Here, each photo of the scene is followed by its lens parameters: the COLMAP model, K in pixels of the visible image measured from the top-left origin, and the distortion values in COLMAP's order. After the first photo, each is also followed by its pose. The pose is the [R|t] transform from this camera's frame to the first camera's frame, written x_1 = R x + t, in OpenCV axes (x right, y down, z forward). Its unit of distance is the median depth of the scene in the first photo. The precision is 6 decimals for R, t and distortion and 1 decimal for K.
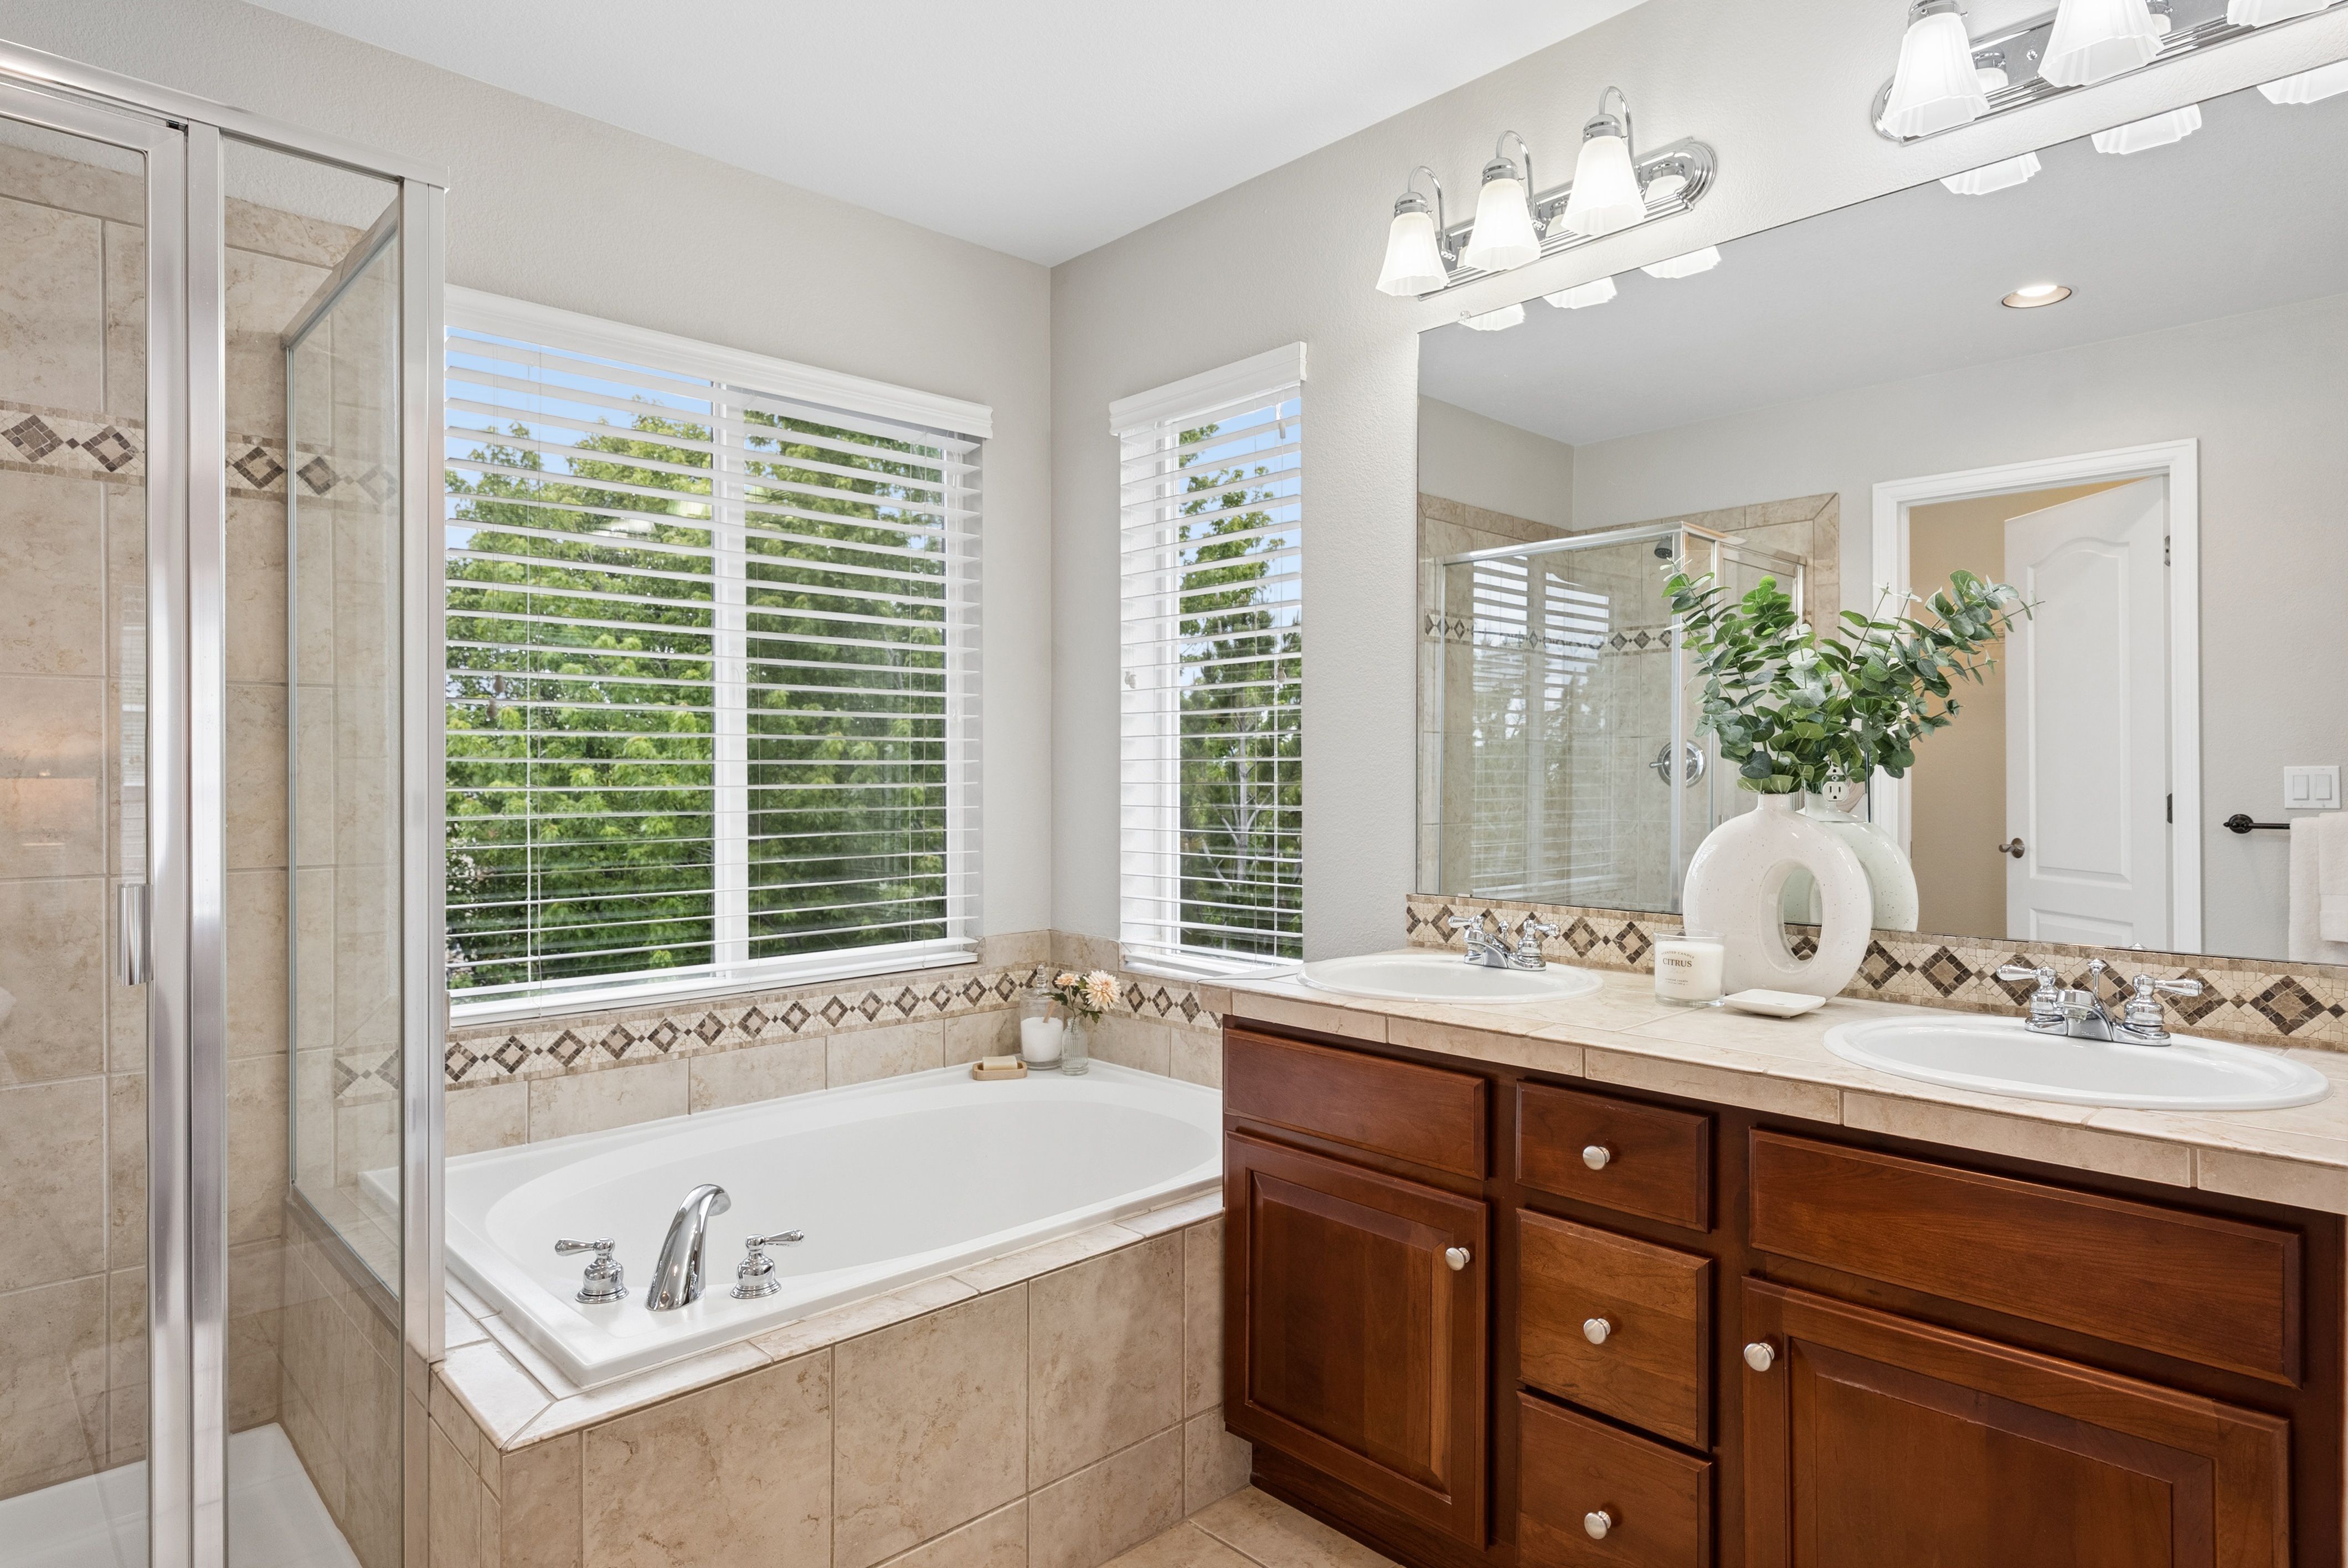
lens RADIAL K [[1327.2, 0, 1173.3], [0, 1327.2, 777.7], [0, 0, 1]] dist [-0.000699, -0.000033]
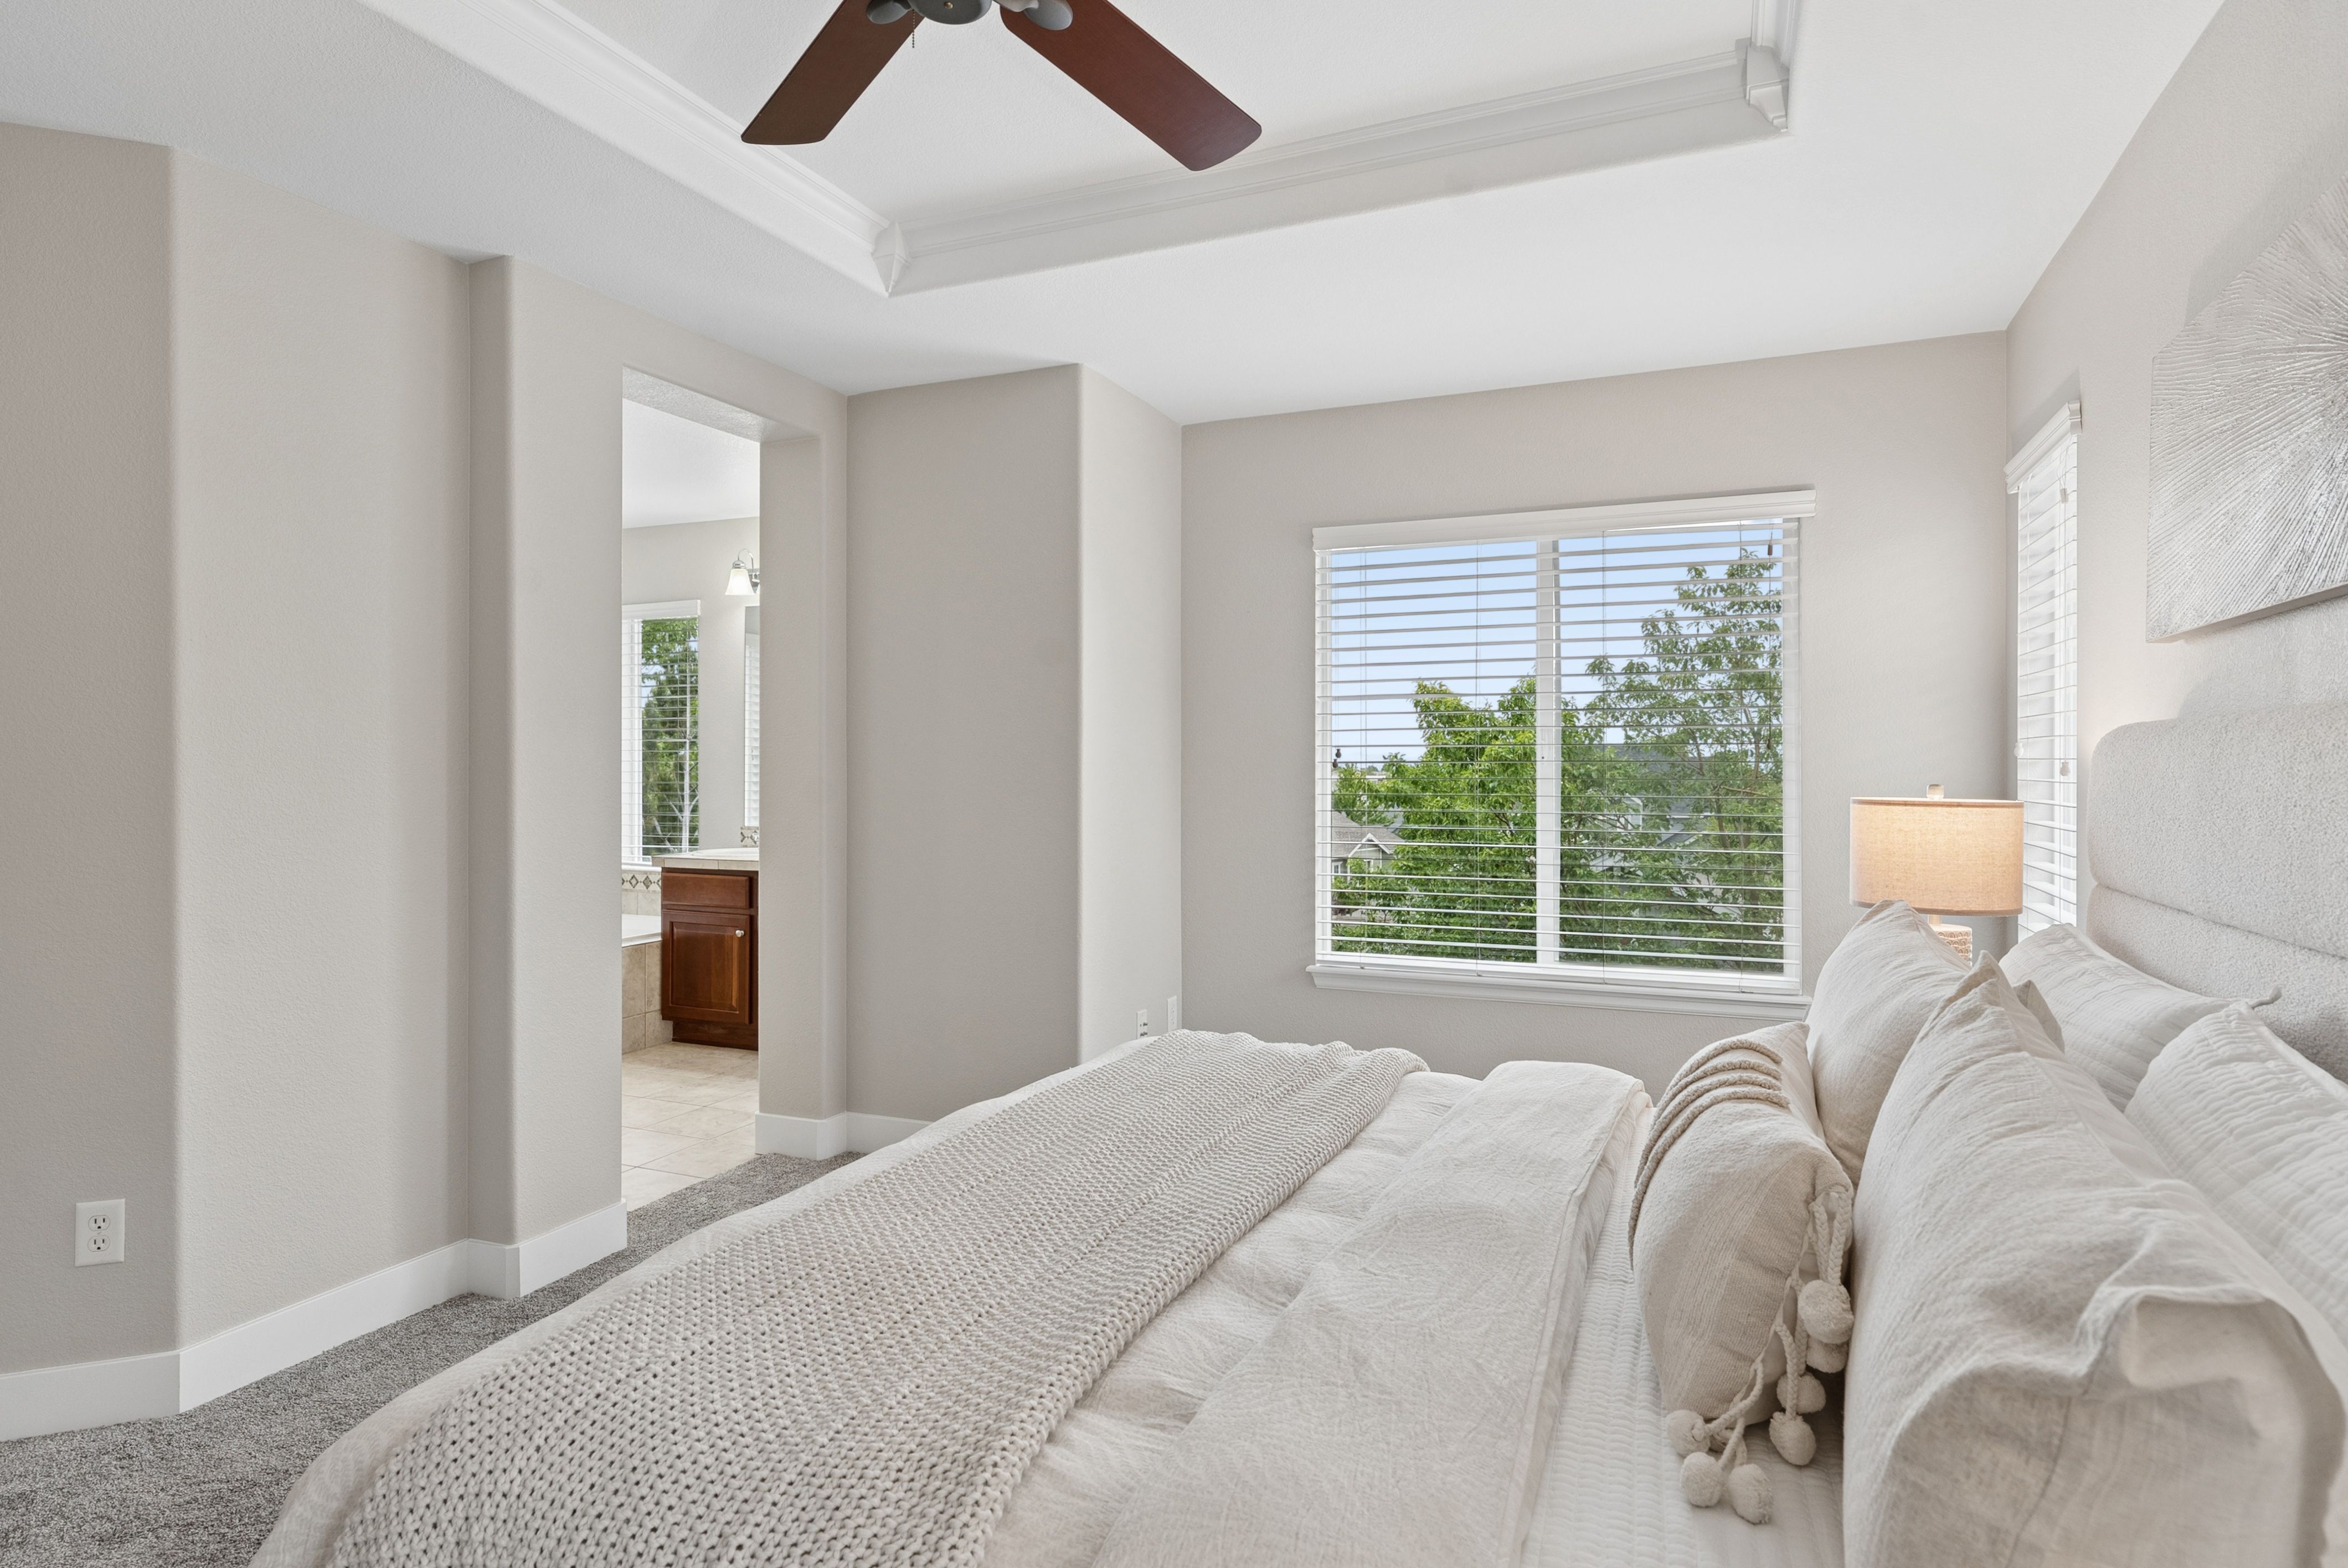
lens RADIAL K [[1270.7, 0, 1178.9], [0, 1270.7, 782.5], [0, 0, 1]] dist [-0.001648, -0.000068]
pose [[0.915181, 0.000815, 0.403043, -0.043019], [-0.001087, 0.999999, 0.000446, -0.001971], [-0.403042, -0.000846, 0.915181, -1.880365]]
